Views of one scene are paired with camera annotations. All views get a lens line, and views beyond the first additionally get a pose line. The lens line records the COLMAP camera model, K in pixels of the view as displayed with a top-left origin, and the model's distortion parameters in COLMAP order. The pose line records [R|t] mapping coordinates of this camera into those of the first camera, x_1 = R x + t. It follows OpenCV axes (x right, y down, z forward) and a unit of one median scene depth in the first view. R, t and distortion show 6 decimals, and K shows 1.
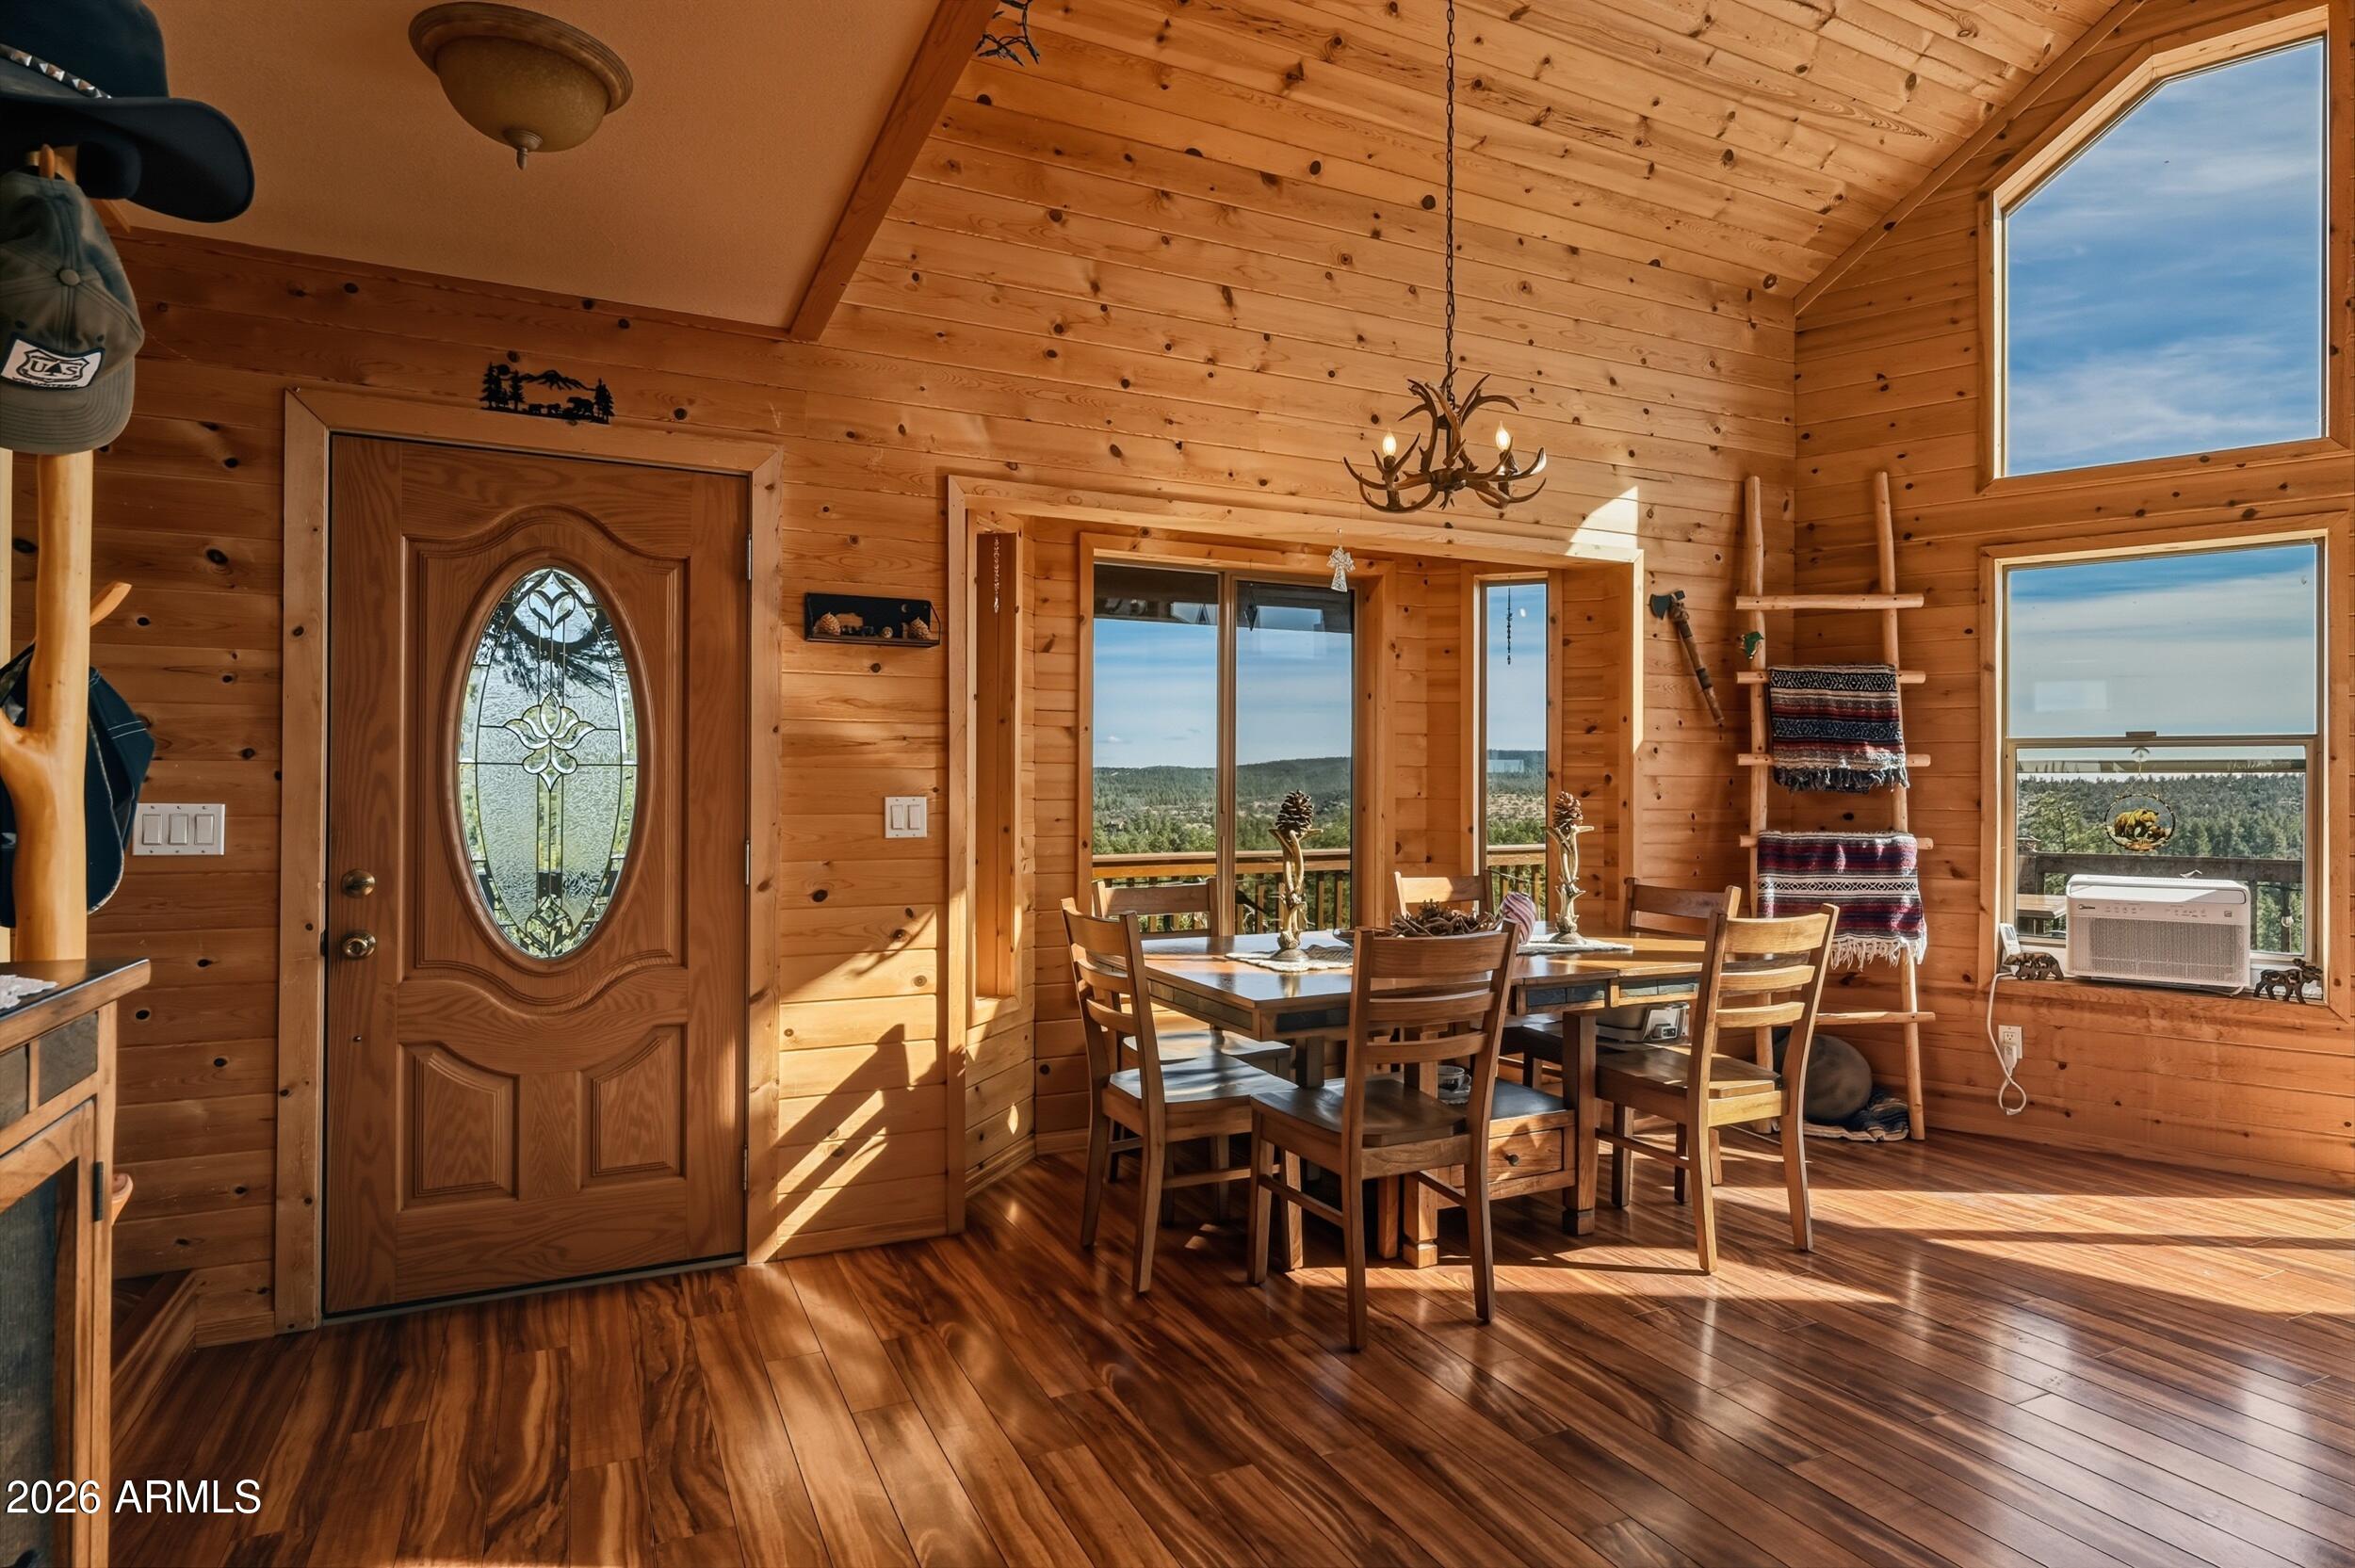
lens RADIAL K [[1290.0, 0, 1180.6], [0, 1290.0, 765.4], [0, 0, 1]] dist [0.000743, -0.000315]
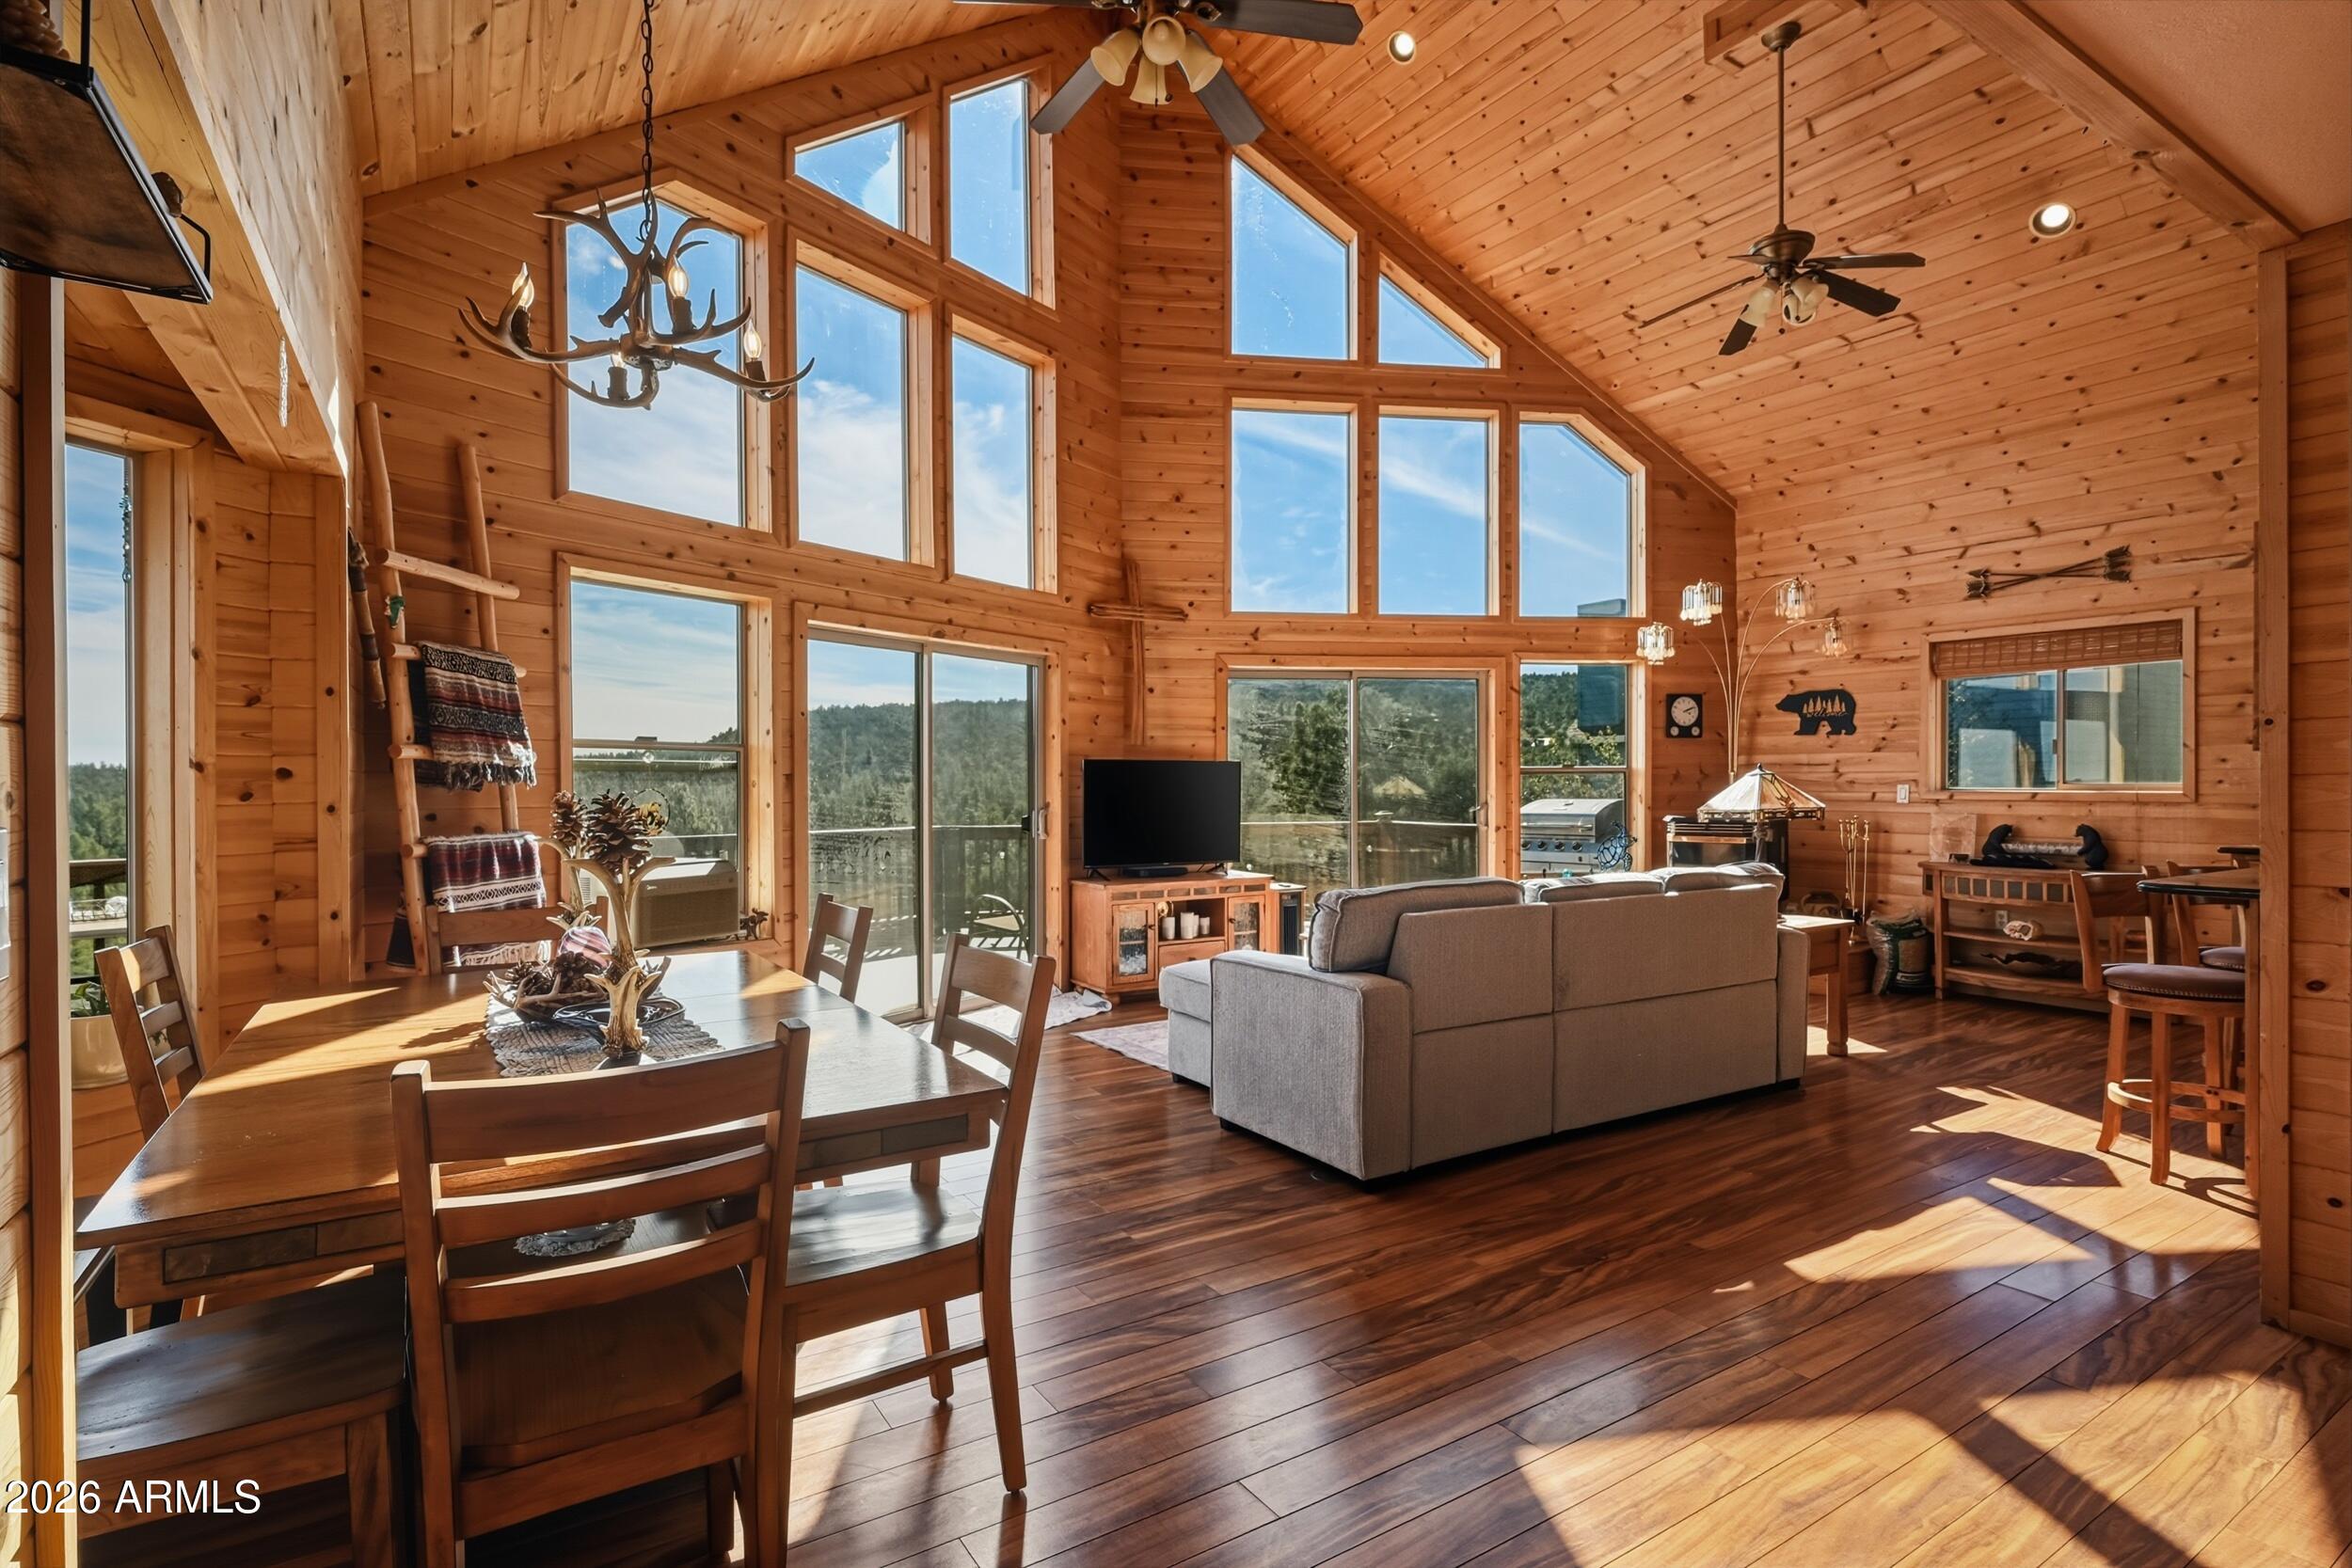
lens RADIAL K [[1113.9, 0, 1179.6], [0, 1113.9, 794.6], [0, 0, 1]] dist [-0.002479, 0.000708]
pose [[-0.124086, -0.011399, 0.992206, -0.349350], [-0.012002, 0.999878, 0.009987, 0.010385], [-0.992199, -0.010669, -0.124207, 0.652040]]
